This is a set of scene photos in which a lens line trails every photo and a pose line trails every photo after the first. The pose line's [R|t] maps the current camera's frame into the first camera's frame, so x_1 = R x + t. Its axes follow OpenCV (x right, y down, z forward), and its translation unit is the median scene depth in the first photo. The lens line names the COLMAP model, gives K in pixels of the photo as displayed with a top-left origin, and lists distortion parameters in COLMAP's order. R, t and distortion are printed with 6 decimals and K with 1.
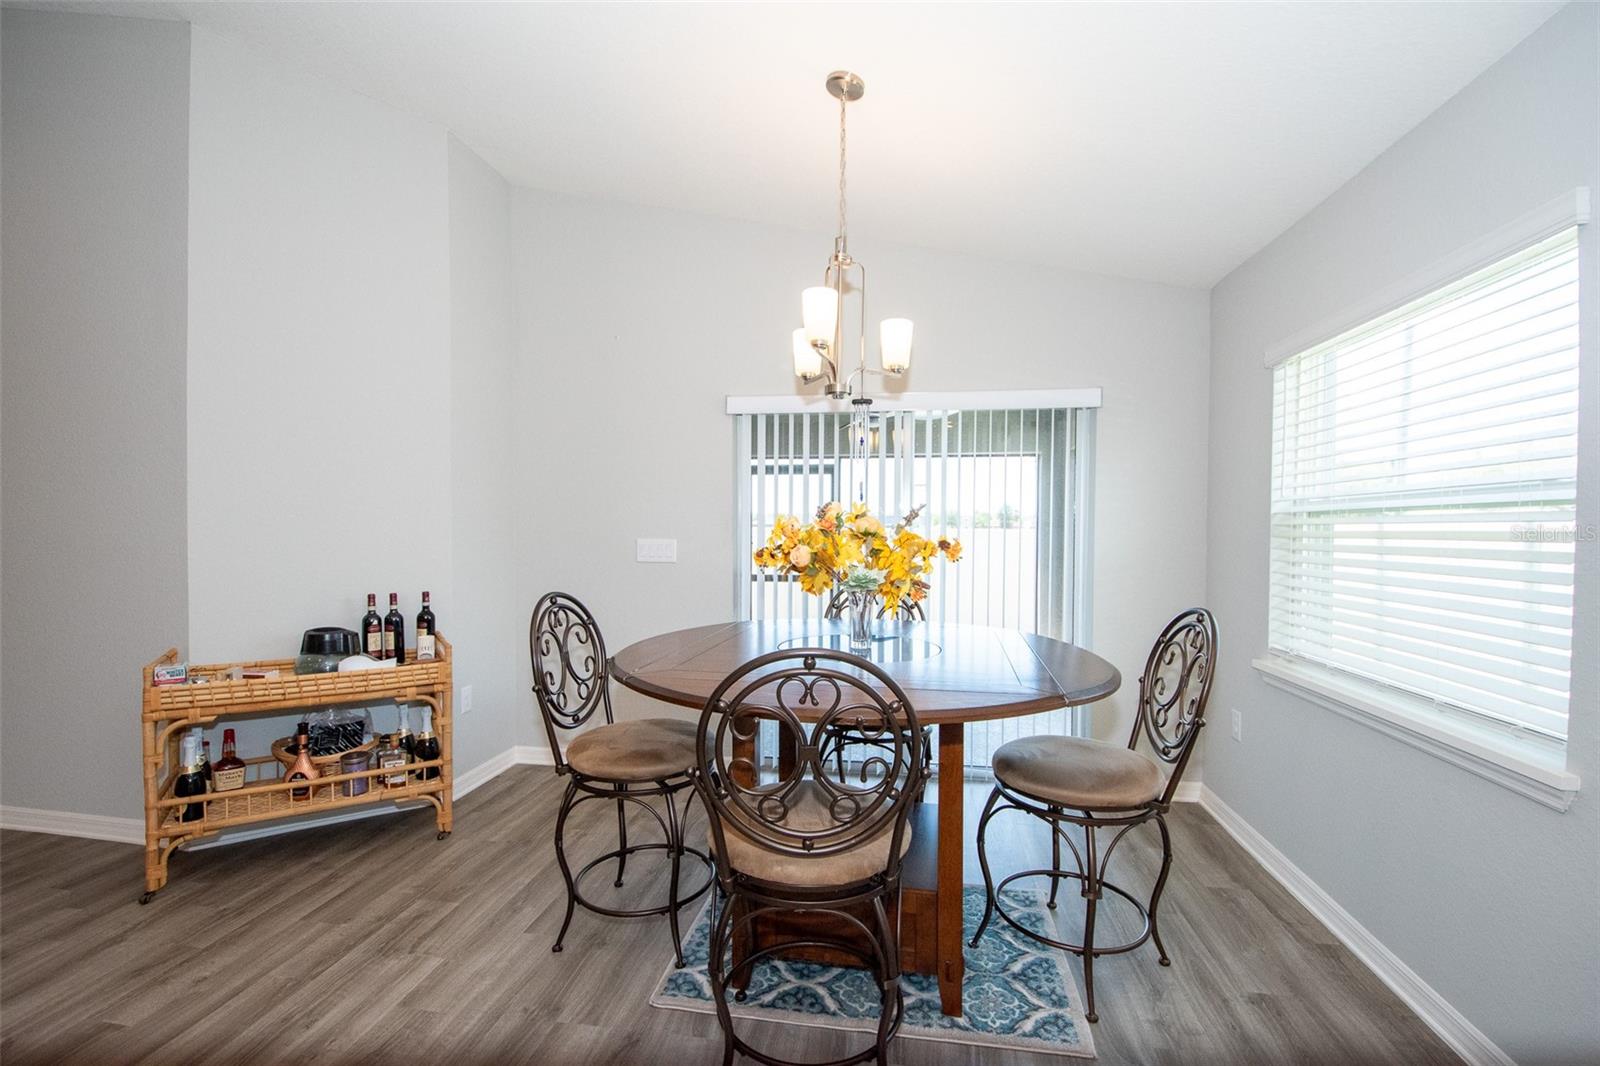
lens RADIAL K [[700.7, 0, 808.6], [0, 700.7, 542.9], [0, 0, 1]] dist [0.019652, -0.025622]
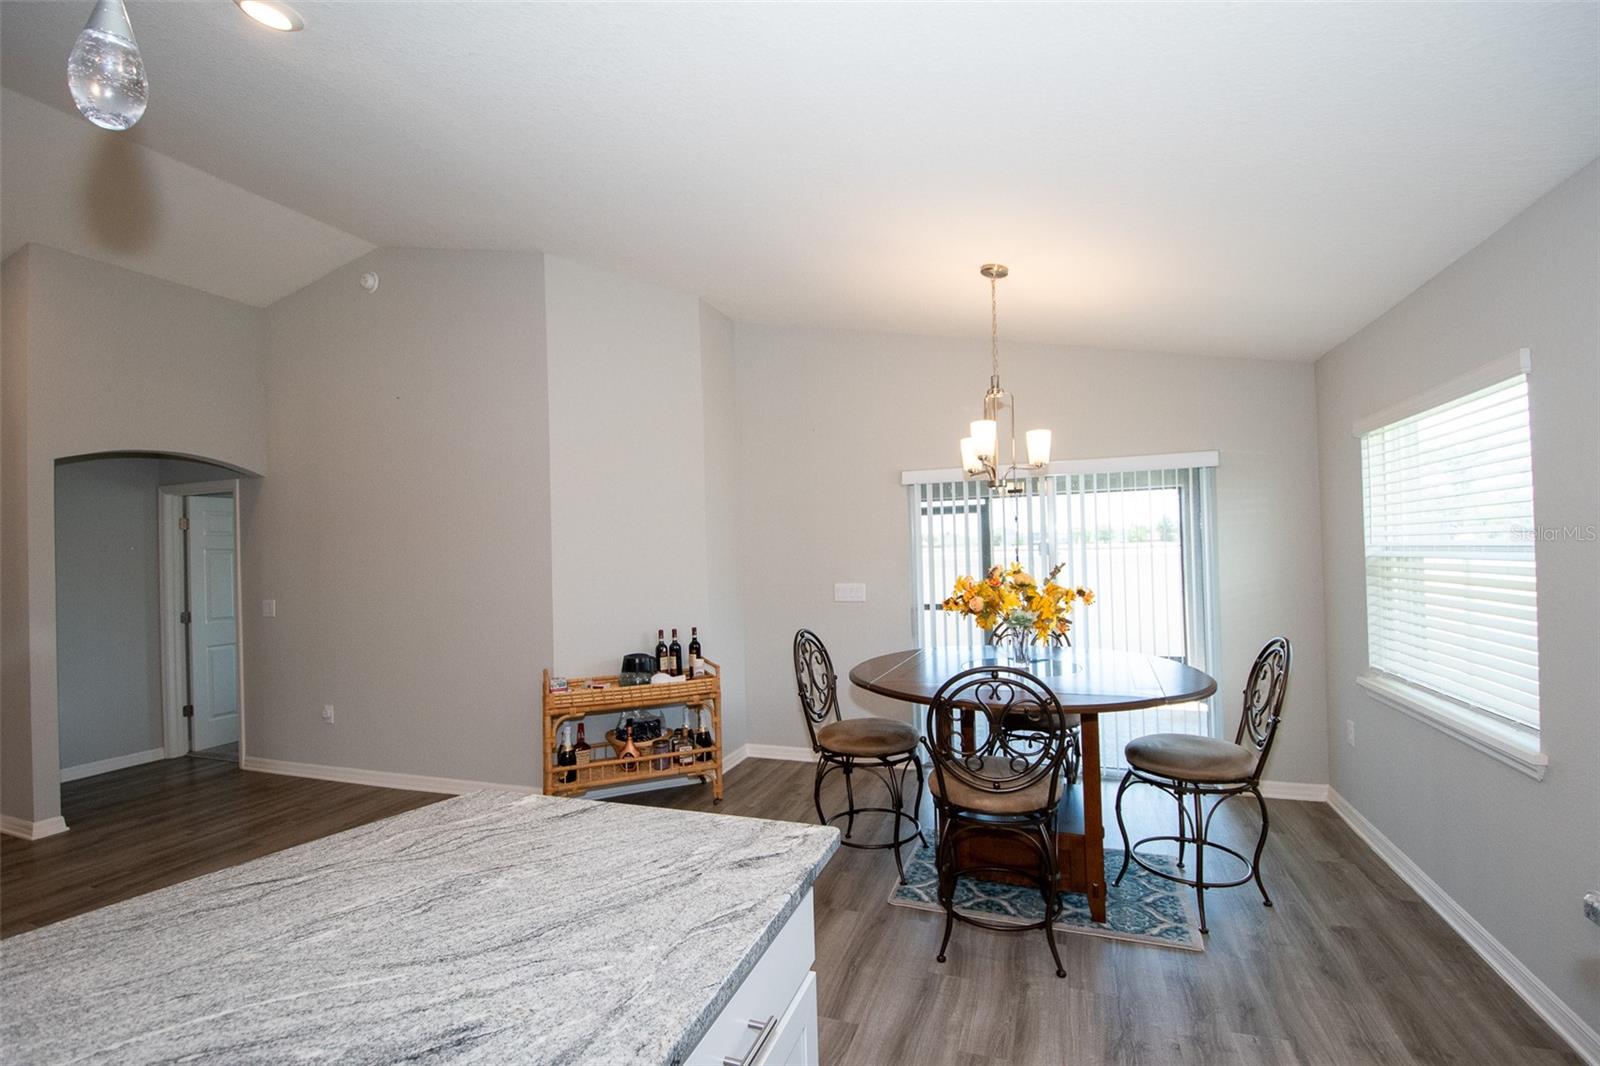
lens RADIAL K [[700.7, 0, 808.6], [0, 700.7, 542.9], [0, 0, 1]] dist [0.019652, -0.025622]
pose [[0.979970, -0.035301, -0.195989, -0.054092], [0.029013, 0.998971, -0.034861, -0.057423], [0.197018, 0.028477, 0.979986, -0.430897]]
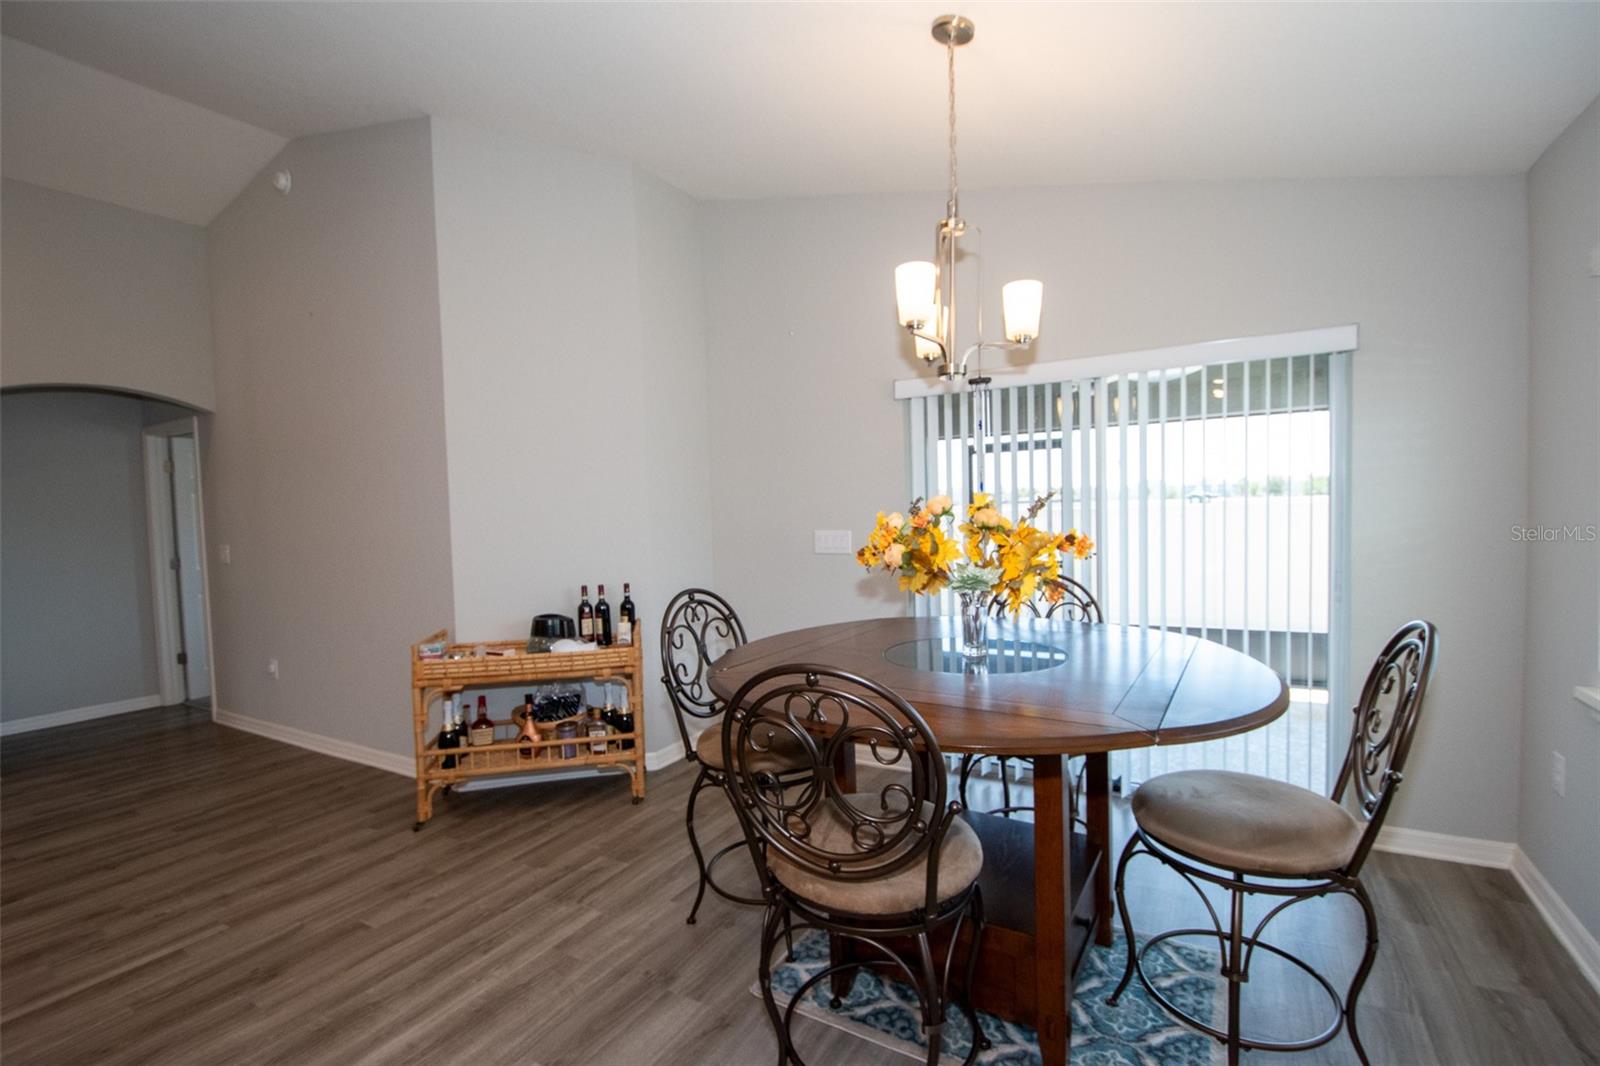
lens RADIAL K [[715.9, 0, 809.8], [0, 715.9, 541.5], [0, 0, 1]] dist [0.018172, -0.025303]
pose [[0.929474, -0.015122, -0.368579, 0.200294], [0.025202, 0.999428, 0.022550, -0.020874], [0.368027, -0.030249, 0.929323, 0.056293]]
